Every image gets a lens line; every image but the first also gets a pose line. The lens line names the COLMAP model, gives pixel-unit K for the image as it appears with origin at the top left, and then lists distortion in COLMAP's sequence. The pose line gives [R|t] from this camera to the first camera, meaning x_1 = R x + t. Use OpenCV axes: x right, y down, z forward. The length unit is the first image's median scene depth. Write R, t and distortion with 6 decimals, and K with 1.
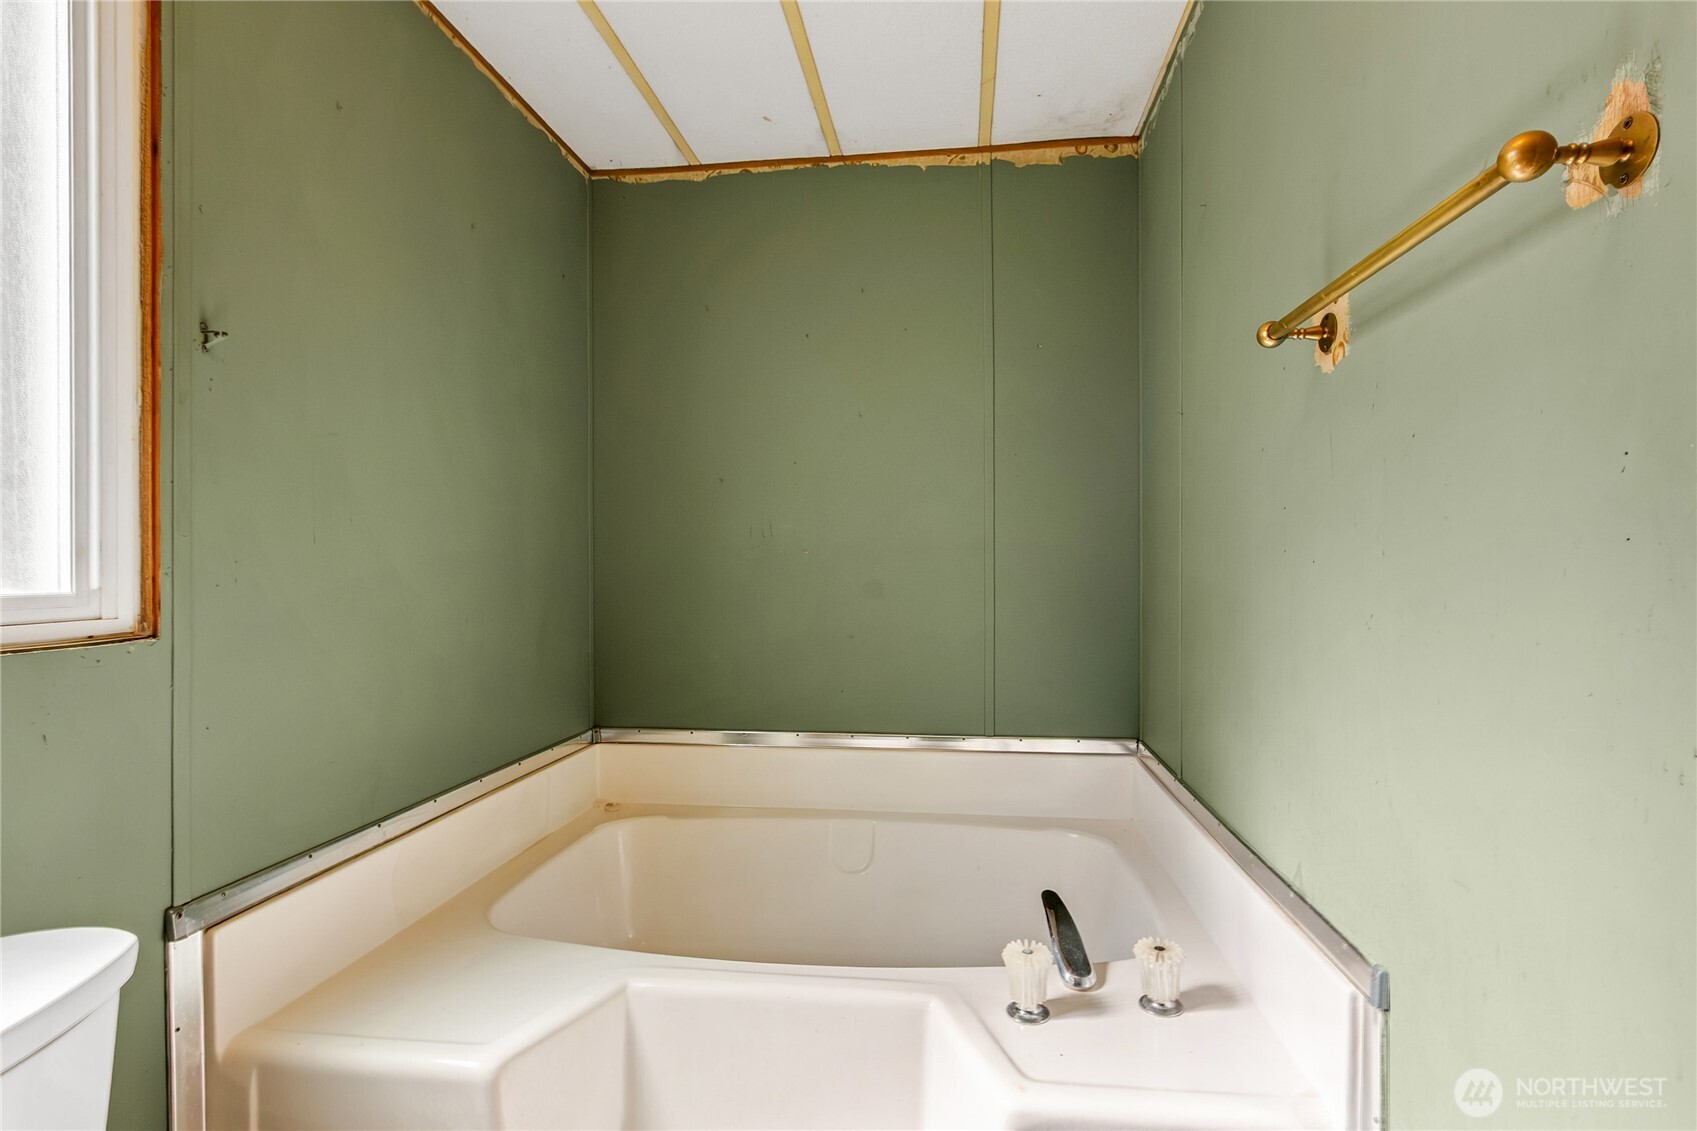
lens RADIAL K [[828.8, 0, 848.5], [0, 828.8, 565.5], [0, 0, 1]] dist [0.000048, 0.000113]
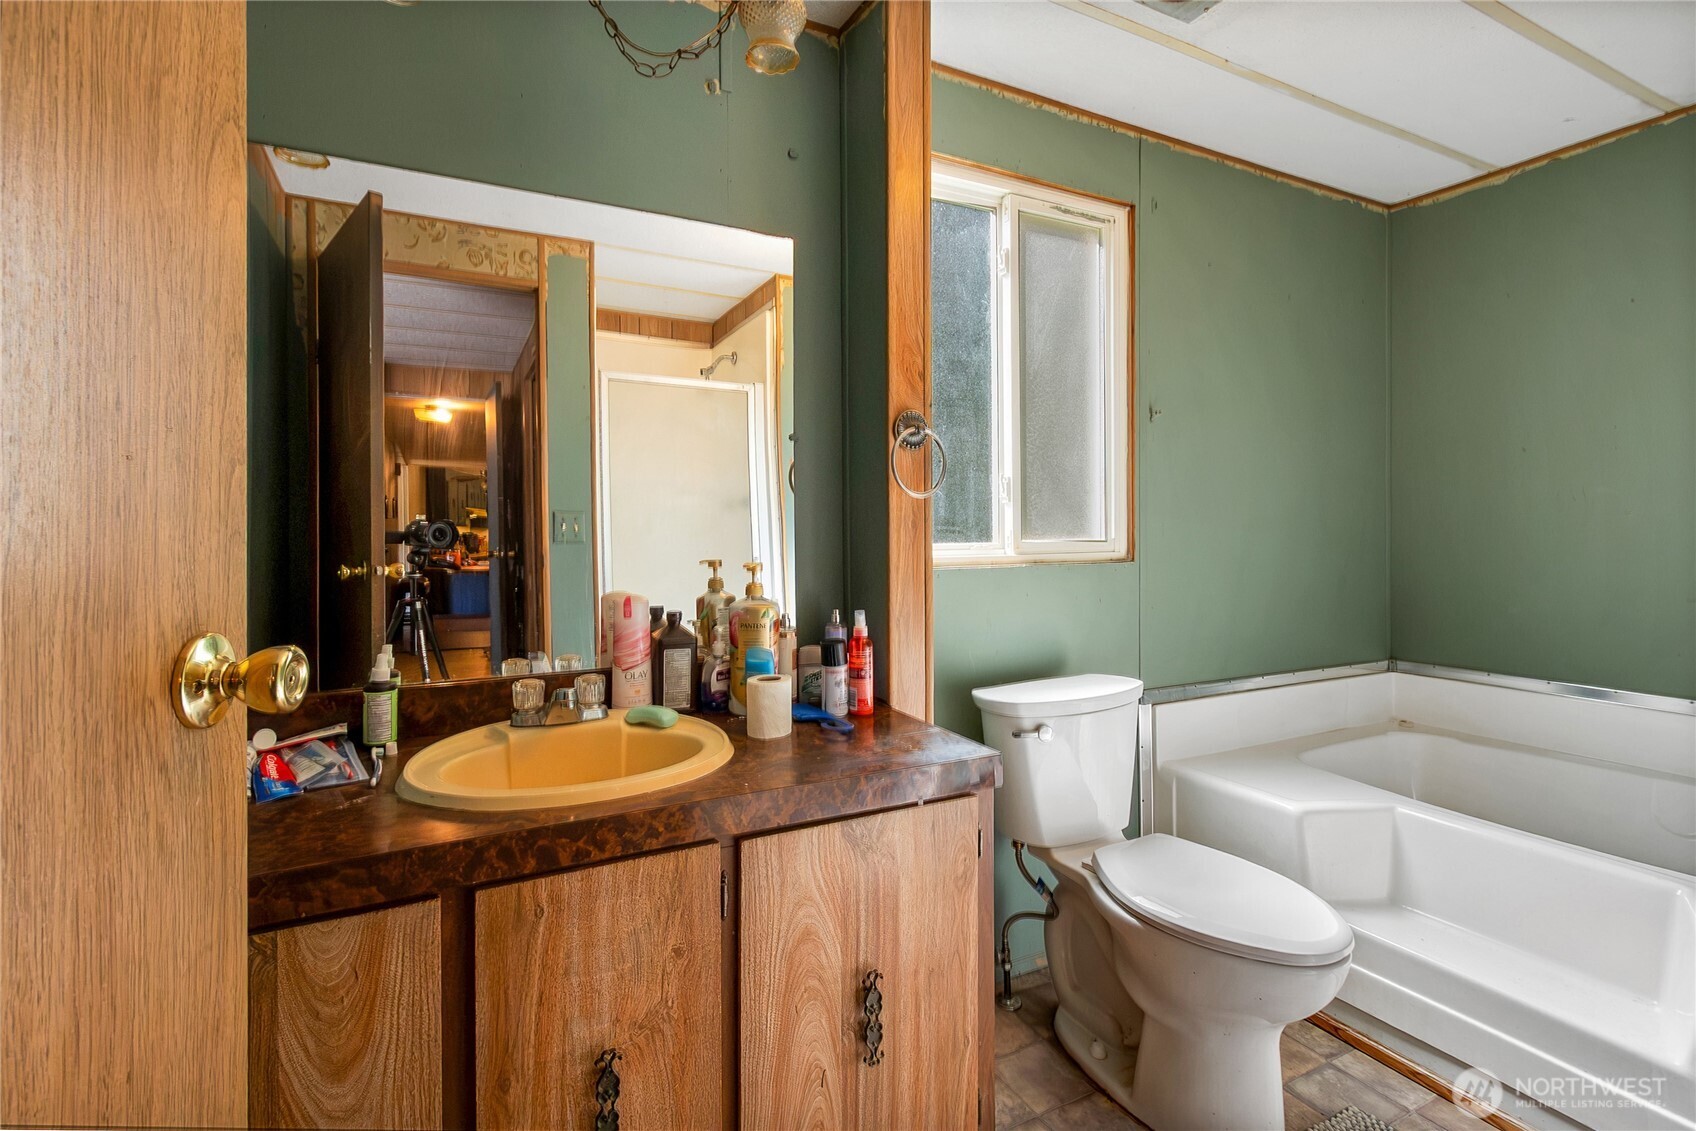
lens RADIAL K [[777.6, 0, 851.2], [0, 777.6, 531.8], [0, 0, 1]] dist [-0.002844, -0.000612]
pose [[0.591108, 0.006712, -0.806565, 0.163496], [0.000231, 0.999964, 0.008490, -0.002825], [0.806592, -0.005205, 0.591085, -0.359923]]
